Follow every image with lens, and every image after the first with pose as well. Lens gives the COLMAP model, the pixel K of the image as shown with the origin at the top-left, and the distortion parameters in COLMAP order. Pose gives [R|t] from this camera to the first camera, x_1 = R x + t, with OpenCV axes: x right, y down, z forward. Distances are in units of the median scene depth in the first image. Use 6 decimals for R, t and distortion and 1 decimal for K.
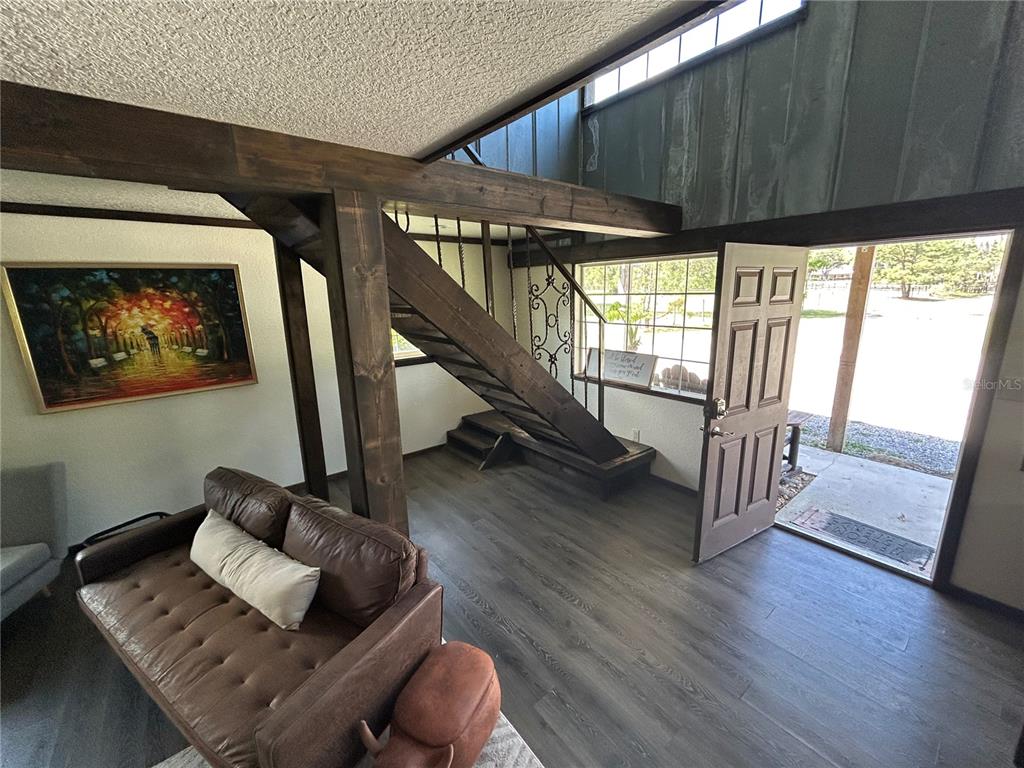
lens RADIAL K [[408.0, 0, 512.0], [0, 408.0, 384.0], [0, 0, 1]] dist [0.000500, 0.000175]
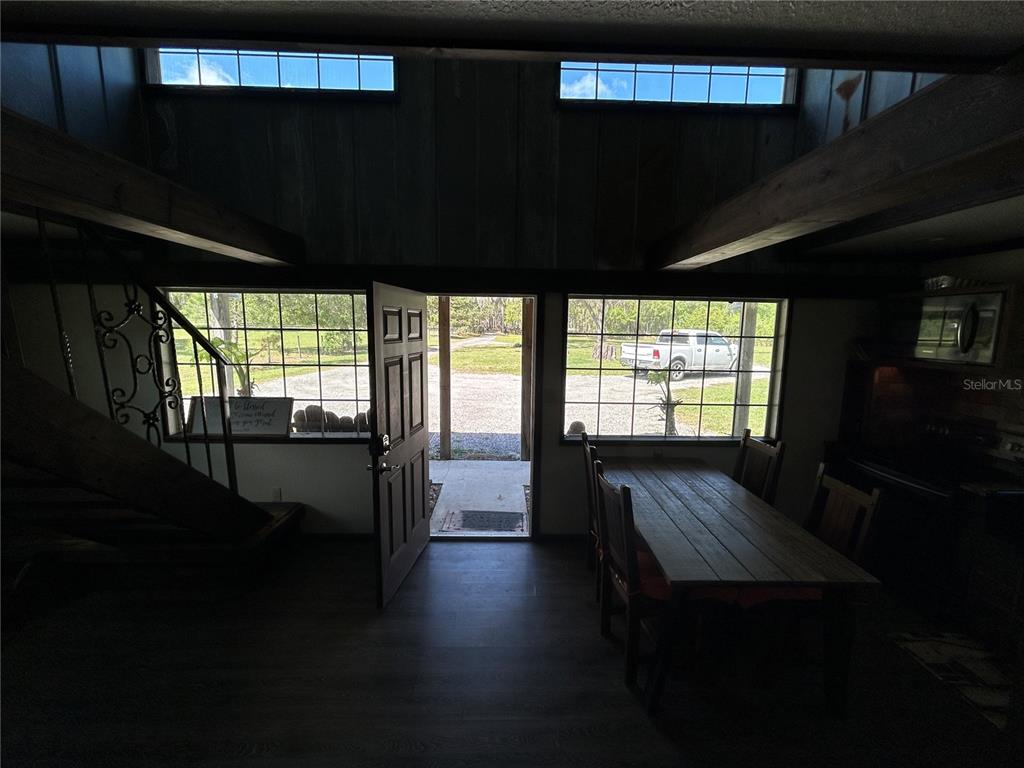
lens RADIAL K [[411.7, 0, 512.0], [0, 411.7, 384.0], [0, 0, 1]] dist [0.001735, 0.000274]
pose [[0.613448, -0.081071, 0.785563, -0.059680], [0.149656, 0.988627, -0.014840, -0.017311], [-0.775425, 0.126668, 0.618604, 0.082880]]
